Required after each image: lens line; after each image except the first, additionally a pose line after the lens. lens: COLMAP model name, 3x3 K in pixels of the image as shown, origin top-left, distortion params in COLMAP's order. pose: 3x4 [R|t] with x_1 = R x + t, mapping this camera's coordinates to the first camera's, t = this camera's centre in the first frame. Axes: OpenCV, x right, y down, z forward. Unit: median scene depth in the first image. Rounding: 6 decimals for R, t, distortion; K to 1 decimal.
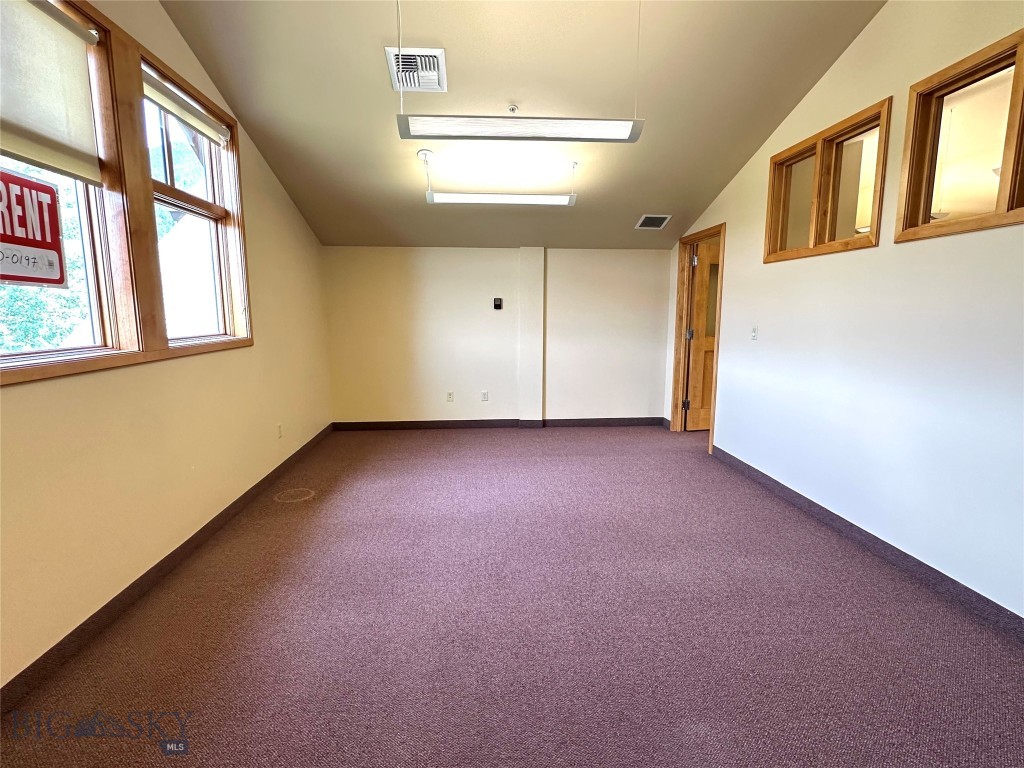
lens RADIAL K [[507.4, 0, 510.5], [0, 507.4, 381.5], [0, 0, 1]] dist [-0.004796, 0.001216]
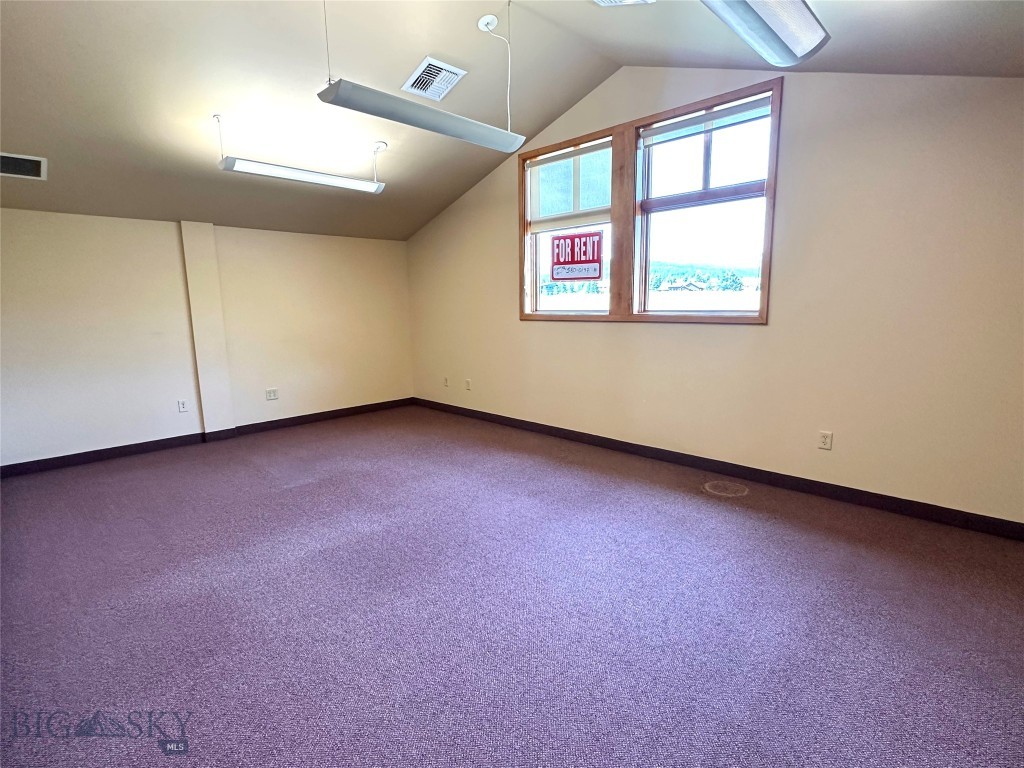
lens RADIAL K [[507.4, 0, 509.3], [0, 507.4, 381.6], [0, 0, 1]] dist [-0.004796, 0.001216]
pose [[-0.765072, 0.110356, -0.634419, 0.768256], [-0.073574, 0.963774, 0.256373, -0.299224], [0.639728, 0.242820, -0.729237, 2.439012]]
